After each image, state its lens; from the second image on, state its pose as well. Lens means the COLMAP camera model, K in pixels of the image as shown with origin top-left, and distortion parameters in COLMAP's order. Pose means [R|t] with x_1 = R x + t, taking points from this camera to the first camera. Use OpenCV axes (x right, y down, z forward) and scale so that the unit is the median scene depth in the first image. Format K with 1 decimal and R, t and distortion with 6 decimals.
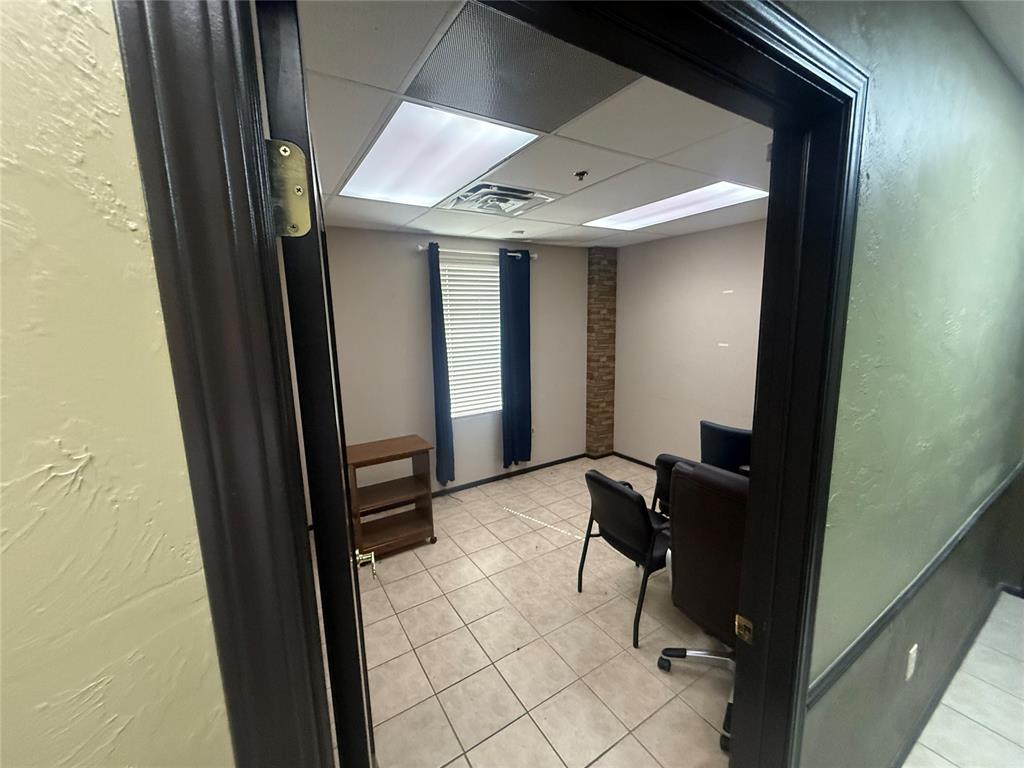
lens RADIAL K [[408.3, 0, 507.5], [0, 408.3, 380.2], [0, 0, 1]] dist [-0.002495, 0.000056]
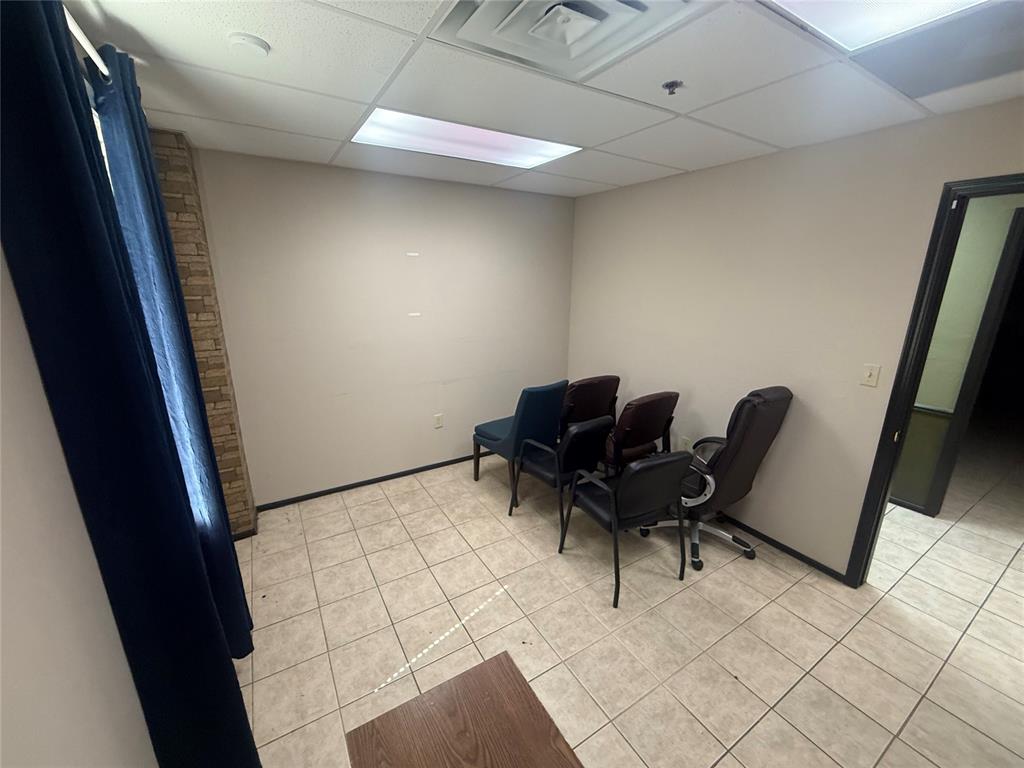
lens RADIAL K [[408.3, 0, 506.1], [0, 408.3, 382.3], [0, 0, 1]] dist [-0.002495, 0.000056]
pose [[0.015712, -0.236183, 0.971582, -0.475441], [0.151192, 0.961090, 0.231187, -0.149209], [-0.988380, 0.143263, 0.050809, 0.958827]]
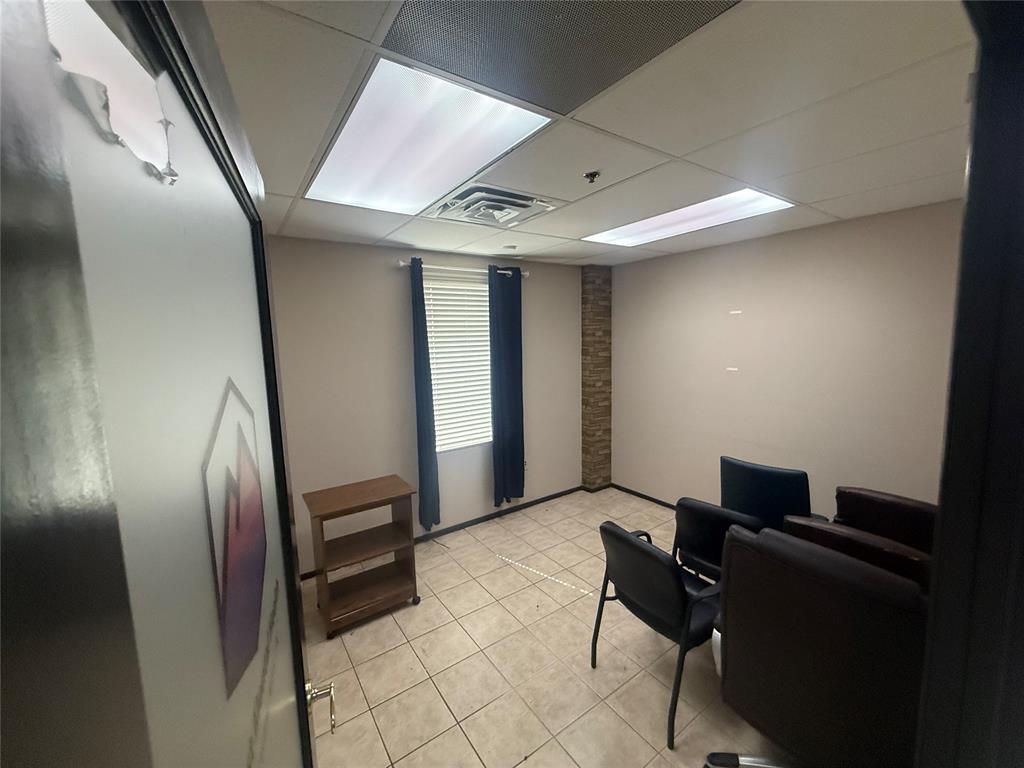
lens RADIAL K [[408.3, 0, 507.5], [0, 408.3, 380.6], [0, 0, 1]] dist [-0.002495, 0.000056]
pose [[0.998908, -0.007531, 0.046119, -0.028430], [0.009754, 0.998791, -0.048173, -0.025485], [-0.045700, 0.048570, 0.997774, 0.125097]]
